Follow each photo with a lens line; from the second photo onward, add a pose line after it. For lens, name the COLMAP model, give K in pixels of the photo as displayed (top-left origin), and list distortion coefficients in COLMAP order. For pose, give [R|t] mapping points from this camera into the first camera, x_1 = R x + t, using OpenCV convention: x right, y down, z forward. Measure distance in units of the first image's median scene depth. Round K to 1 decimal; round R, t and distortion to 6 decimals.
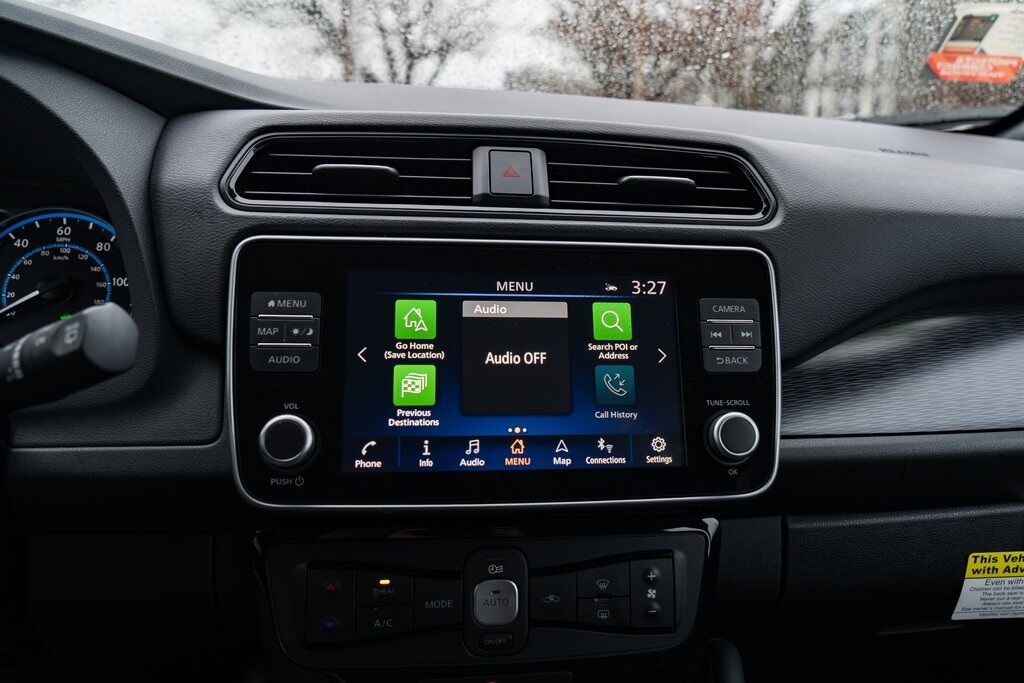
lens RADIAL K [[758.2, 0, 559.3], [0, 758.2, 345.1], [0, 0, 1]] dist [-0.015164, 0.002234]
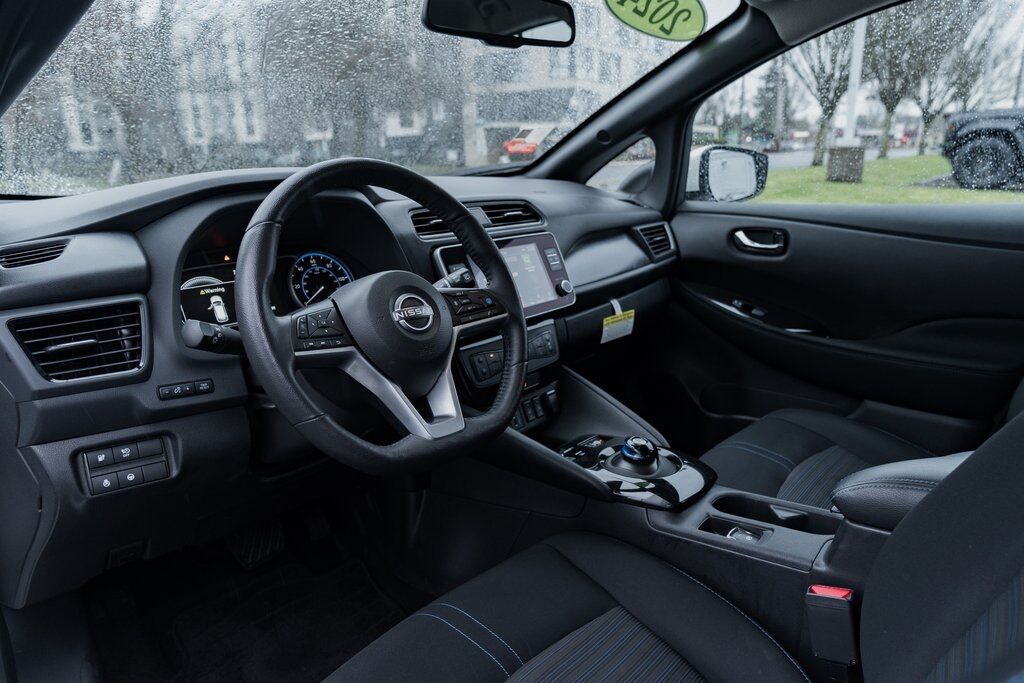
lens RADIAL K [[699.7, 0, 513.6], [0, 699.7, 346.1], [0, 0, 1]] dist [-0.021333, 0.004049]
pose [[0.741655, -0.221282, 0.633231, -1.912115], [0.205840, 0.973553, 0.099123, 0.017184], [-0.638418, 0.056829, 0.767589, -1.194816]]
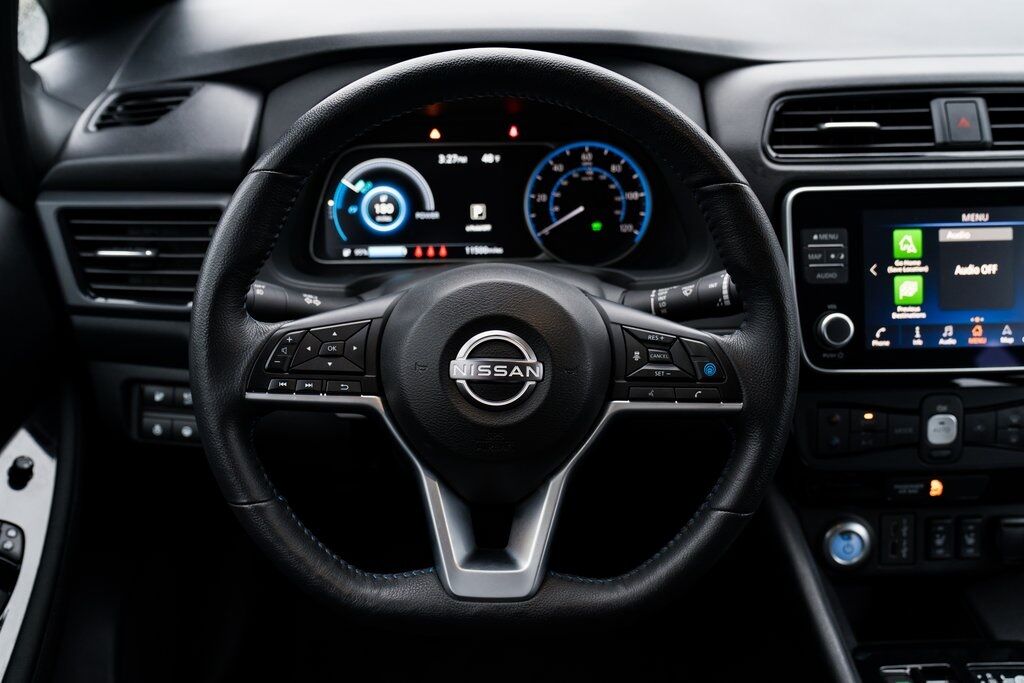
lens RADIAL K [[1083.3, 0, 516.9], [0, 1083.3, 342.7], [0, 0, 1]] dist [0.008724, 0.020084]
pose [[0.995056, 0.006164, -0.099129, -0.702335], [0.018761, 0.968440, 0.248538, -0.368169], [0.097532, -0.249169, 0.963536, -1.081974]]
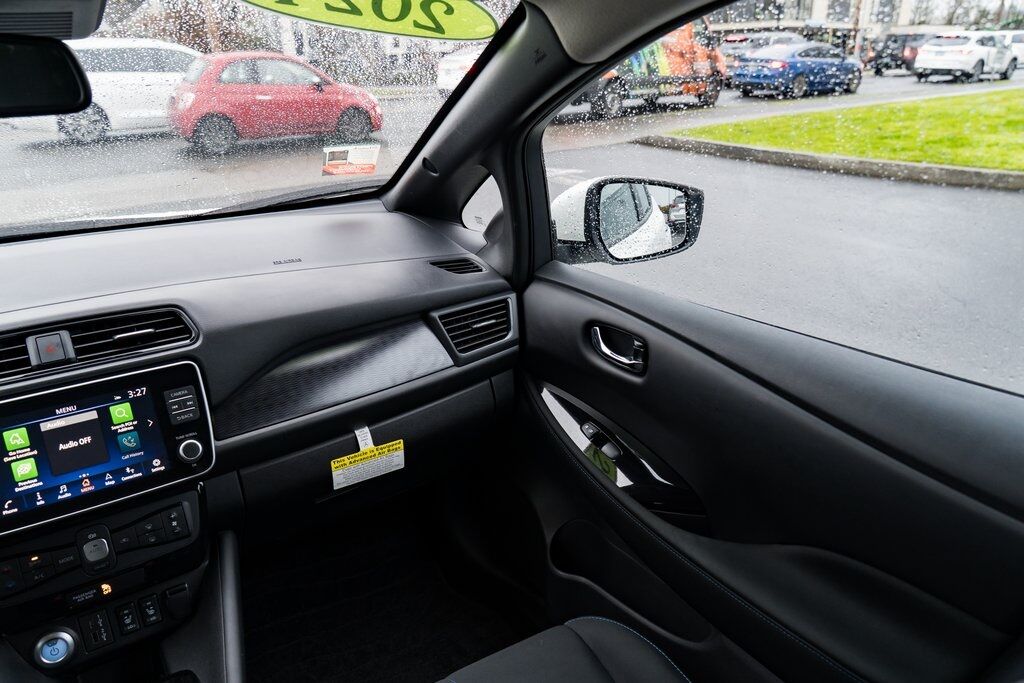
lens RADIAL K [[699.7, 0, 513.6], [0, 699.7, 346.1], [0, 0, 1]] dist [-0.021333, 0.004049]
pose [[0.892396, -0.217118, 0.395587, 0.326934], [0.159417, 0.971801, 0.173749, -0.386059], [-0.422156, -0.091989, 0.901844, -1.252144]]
